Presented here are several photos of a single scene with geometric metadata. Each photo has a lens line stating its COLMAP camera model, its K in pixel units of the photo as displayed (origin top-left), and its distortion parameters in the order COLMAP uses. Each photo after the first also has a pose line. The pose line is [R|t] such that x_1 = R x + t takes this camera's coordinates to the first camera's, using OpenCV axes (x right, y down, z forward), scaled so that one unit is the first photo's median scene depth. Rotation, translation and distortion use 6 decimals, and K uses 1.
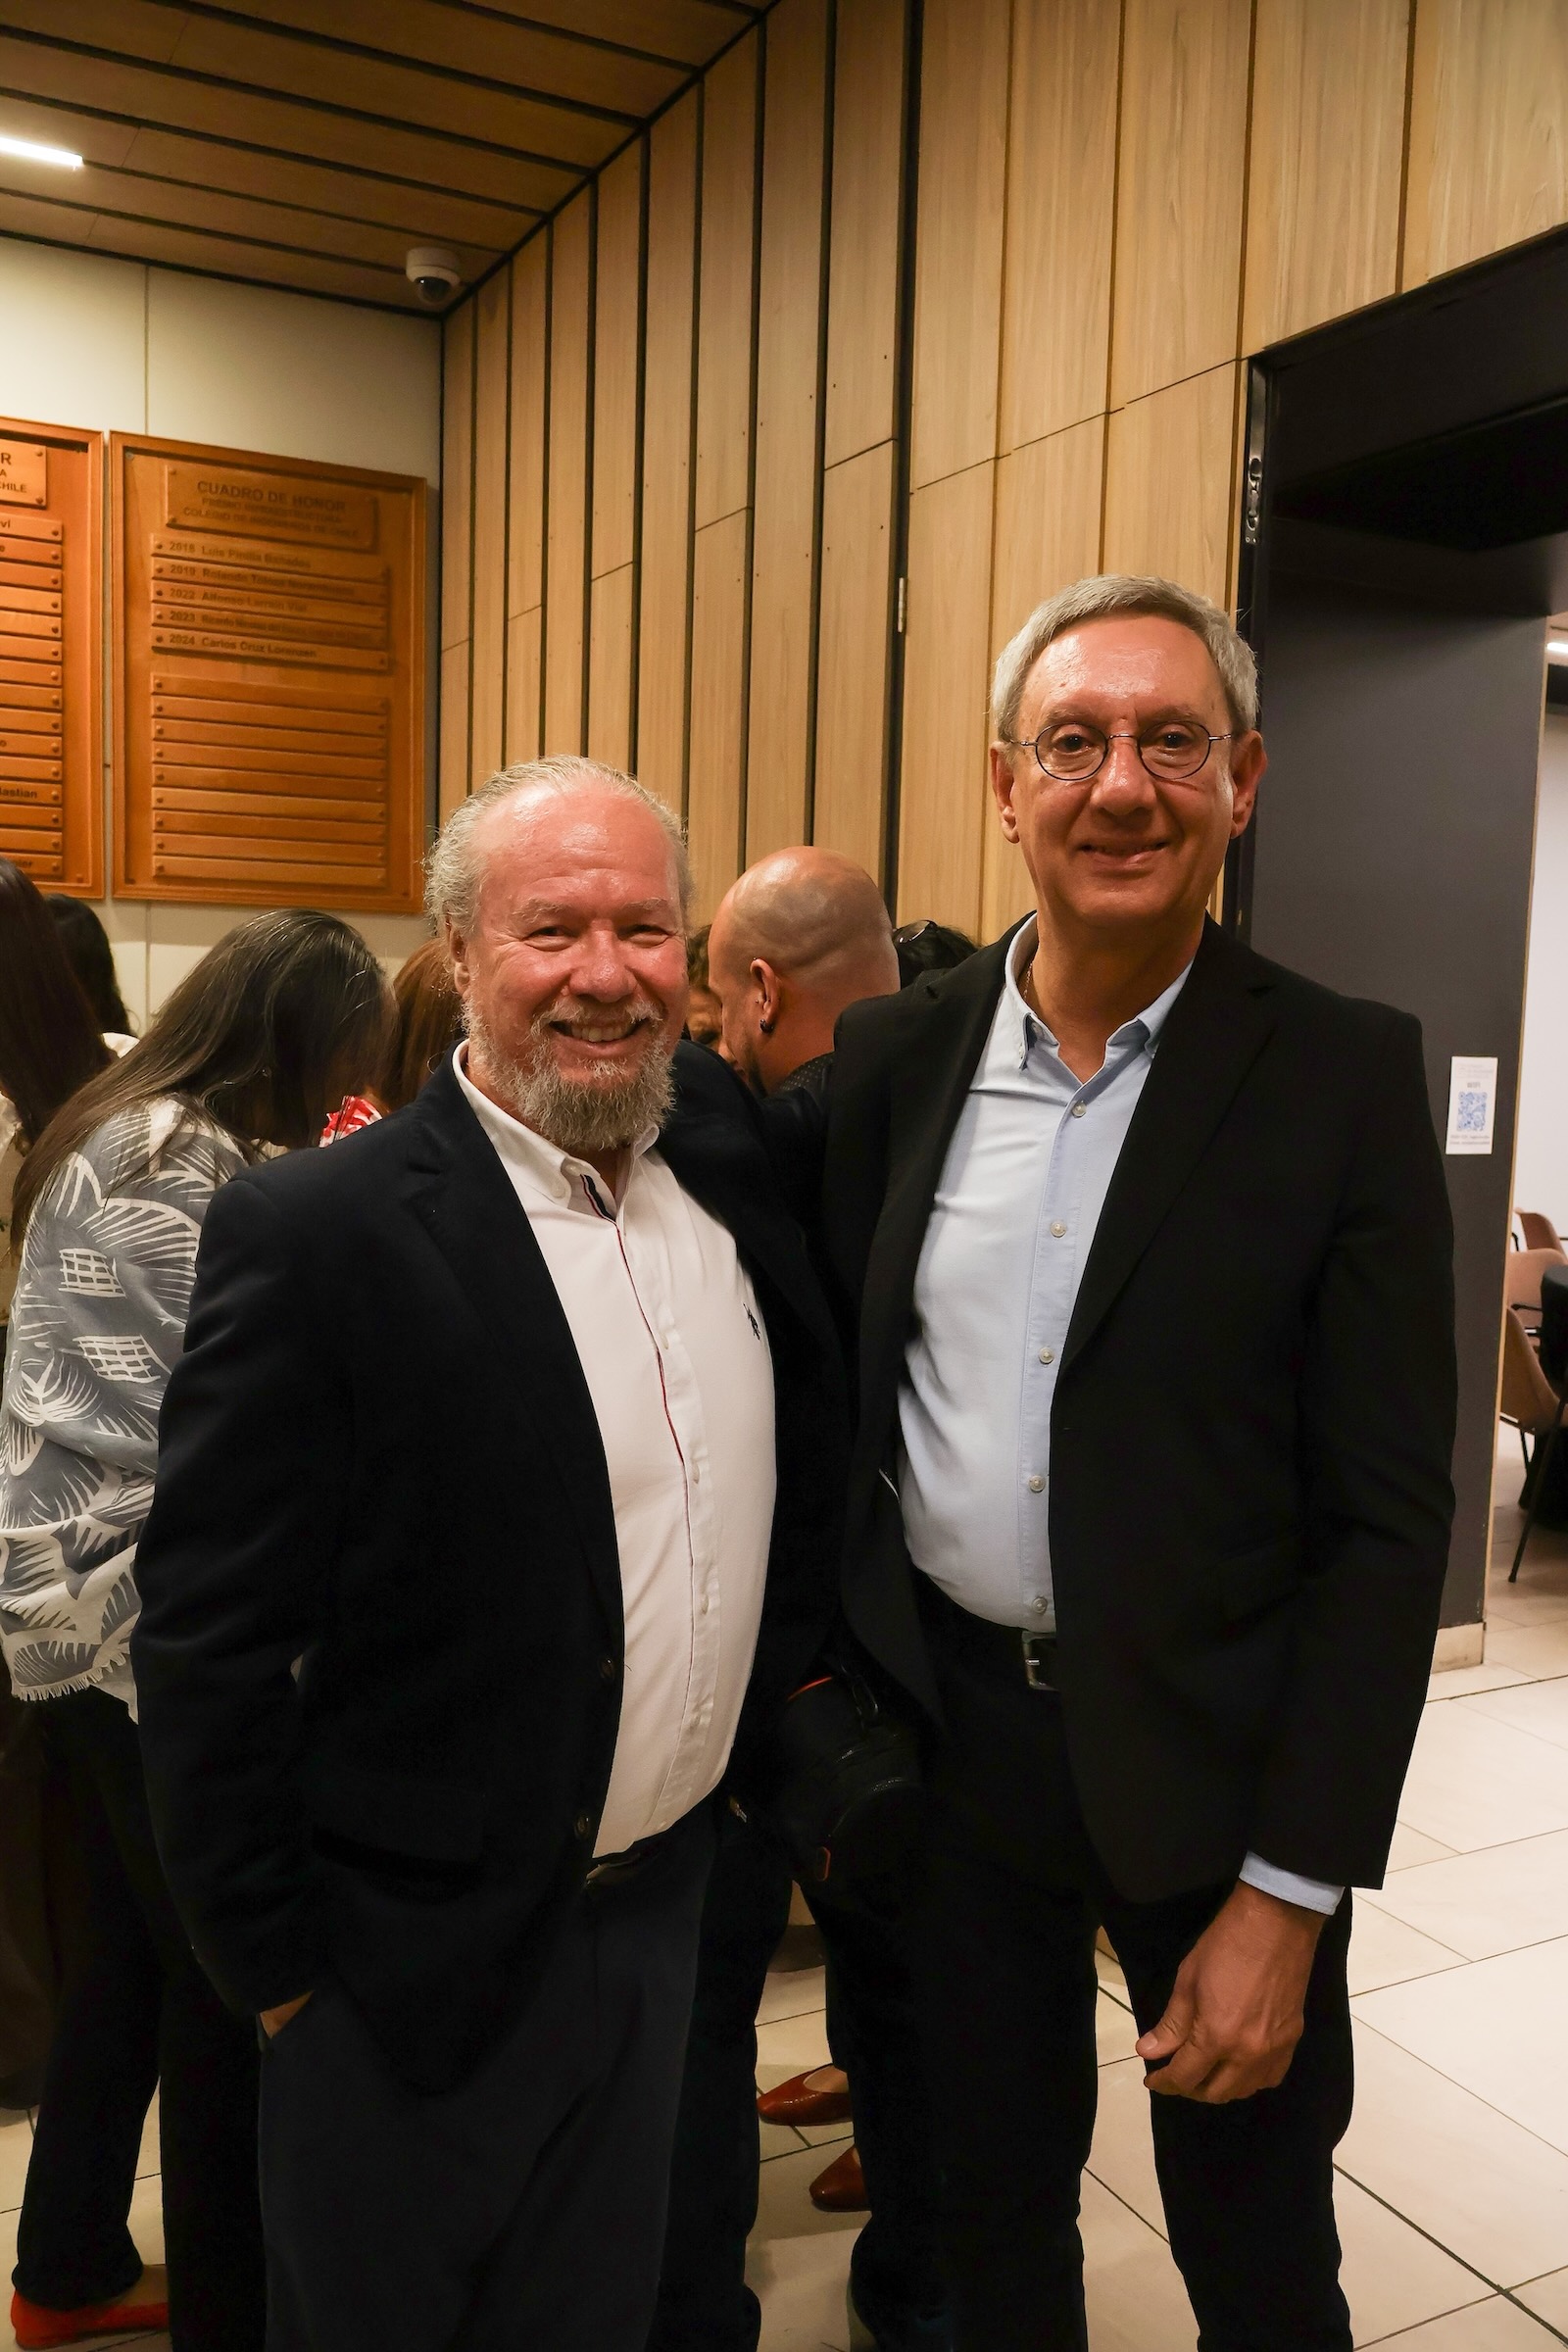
lens RADIAL K [[1979.2, 0, 785.5], [0, 1979.2, 1177.0], [0, 0, 1]] dist [-0.003315, -0.000679]
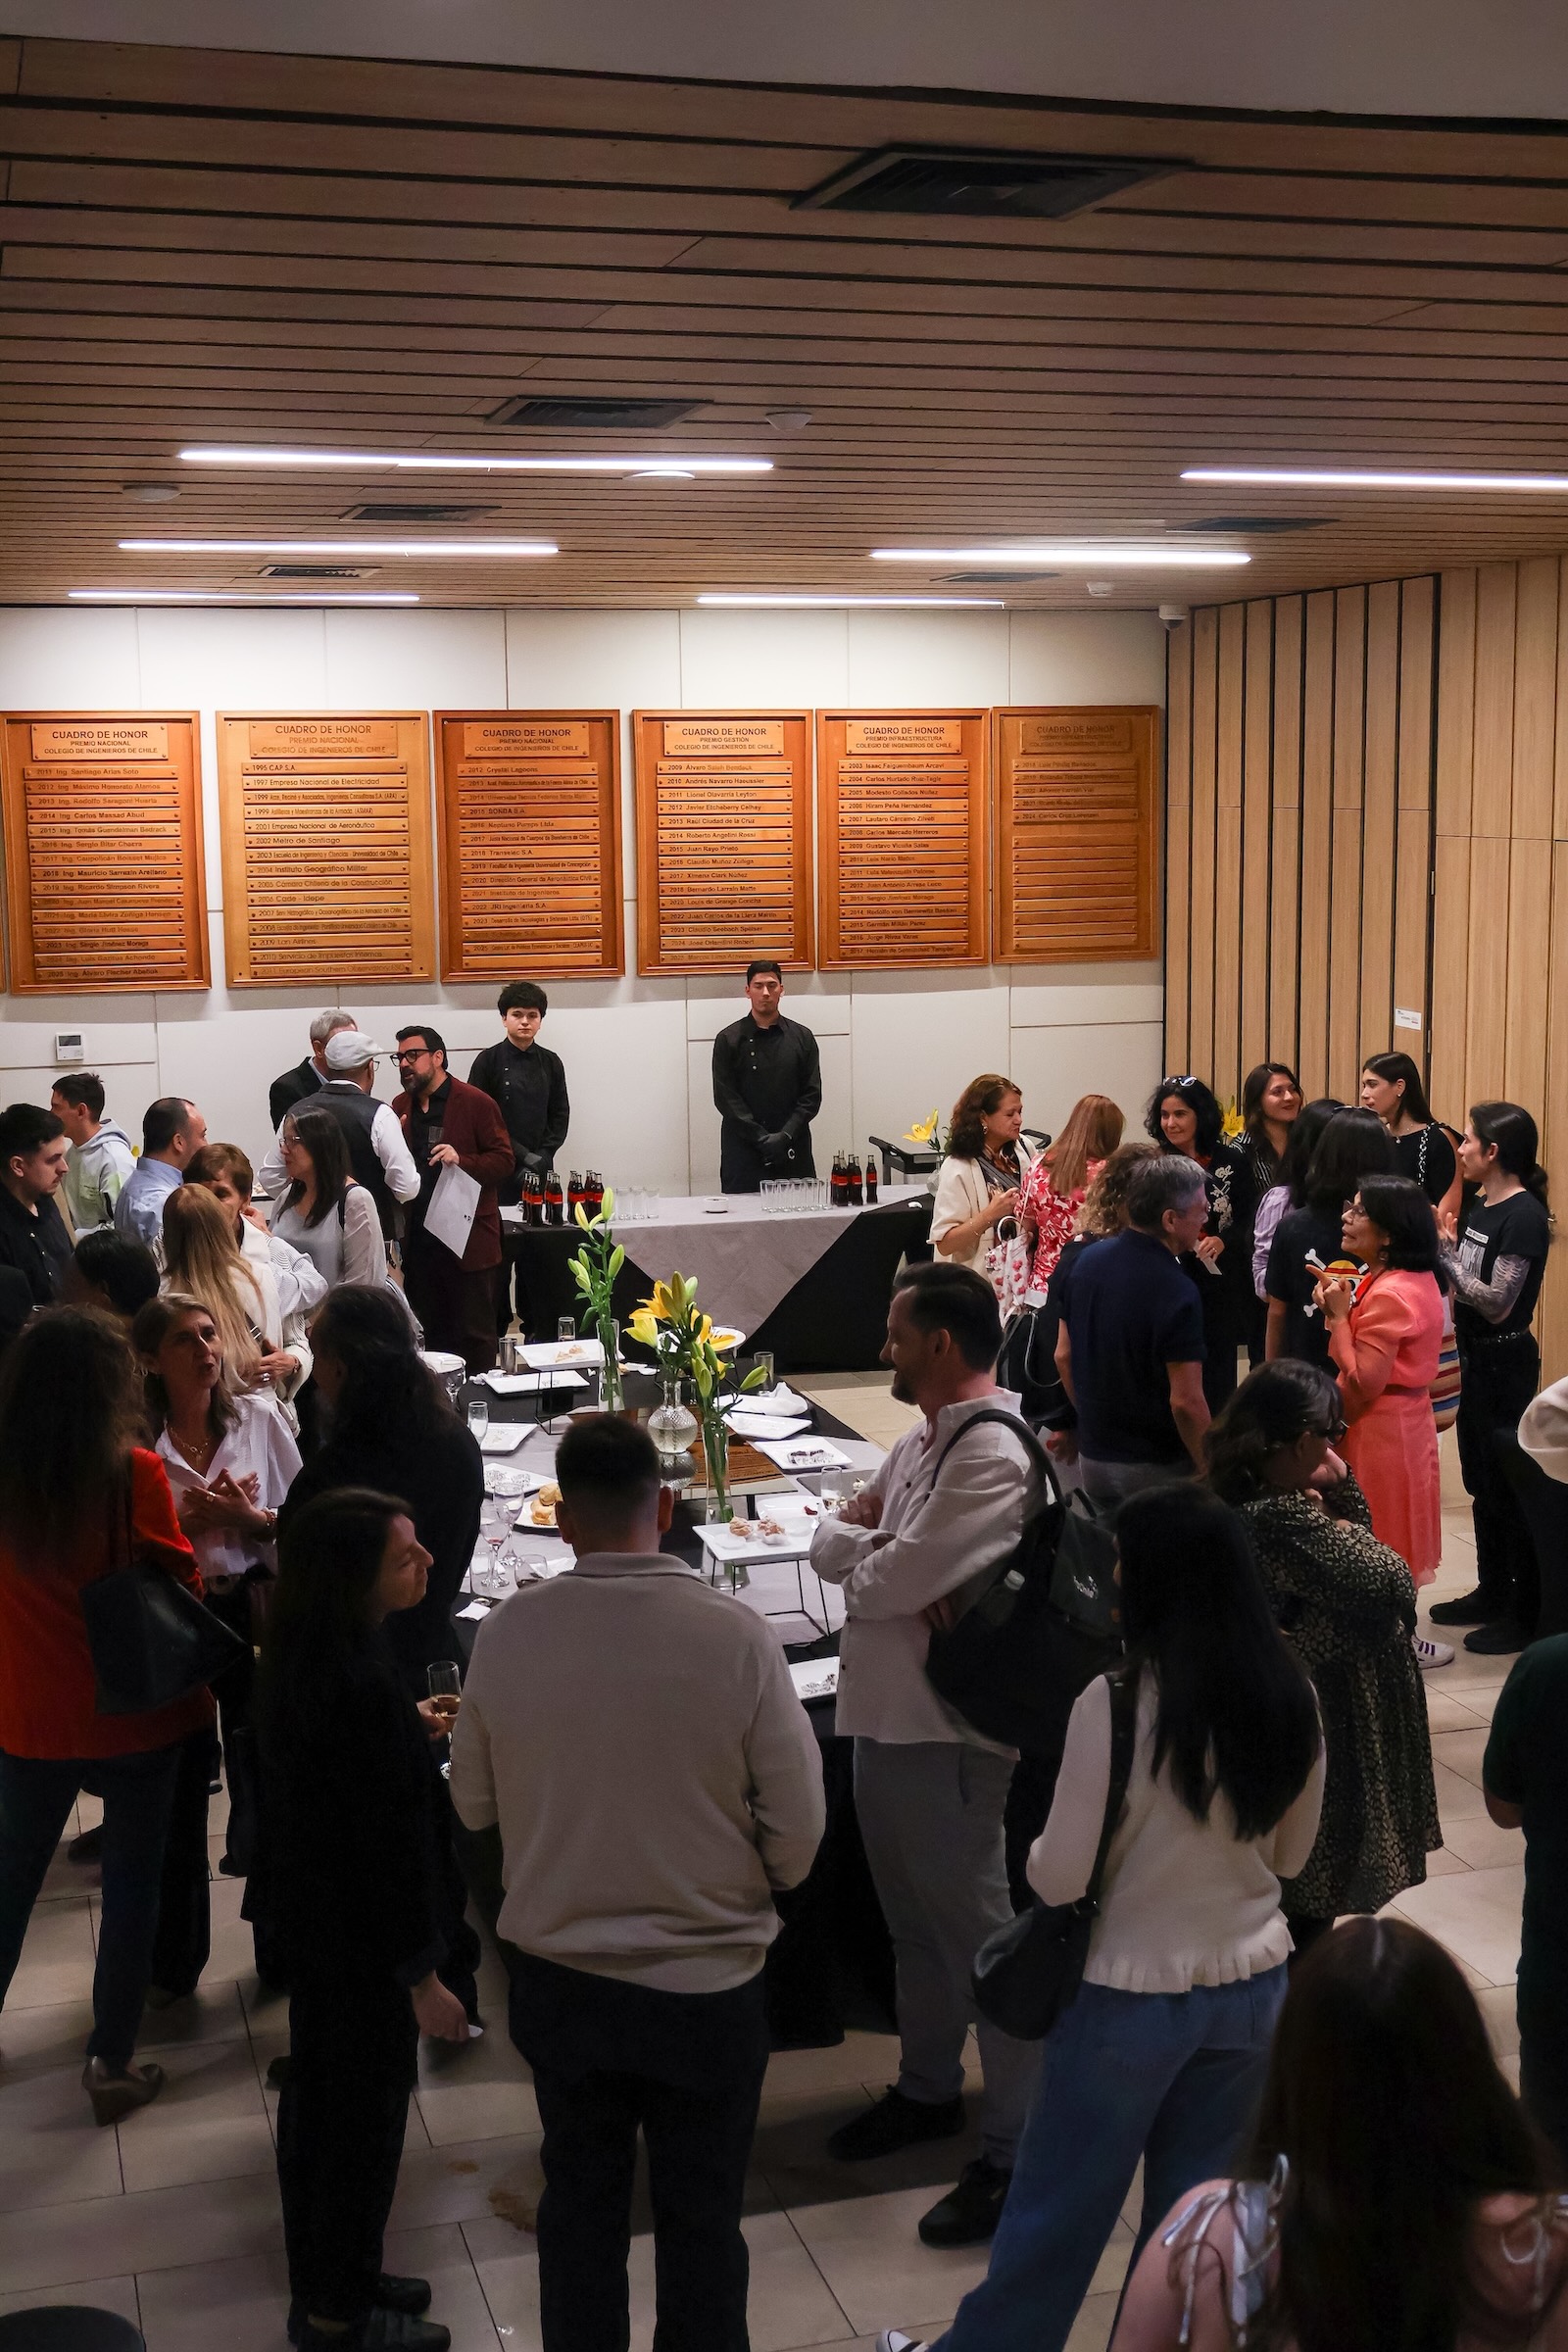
lens RADIAL K [[2829.7, 0, 783.0], [0, 2829.7, 1175.8], [0, 0, 1]] dist [-0.013790, 0.000000]
pose [[0.980328, -0.013420, -0.196920, -0.025967], [0.023061, 0.998641, 0.046747, -0.073024], [0.196025, -0.050369, 0.979304, -1.541318]]
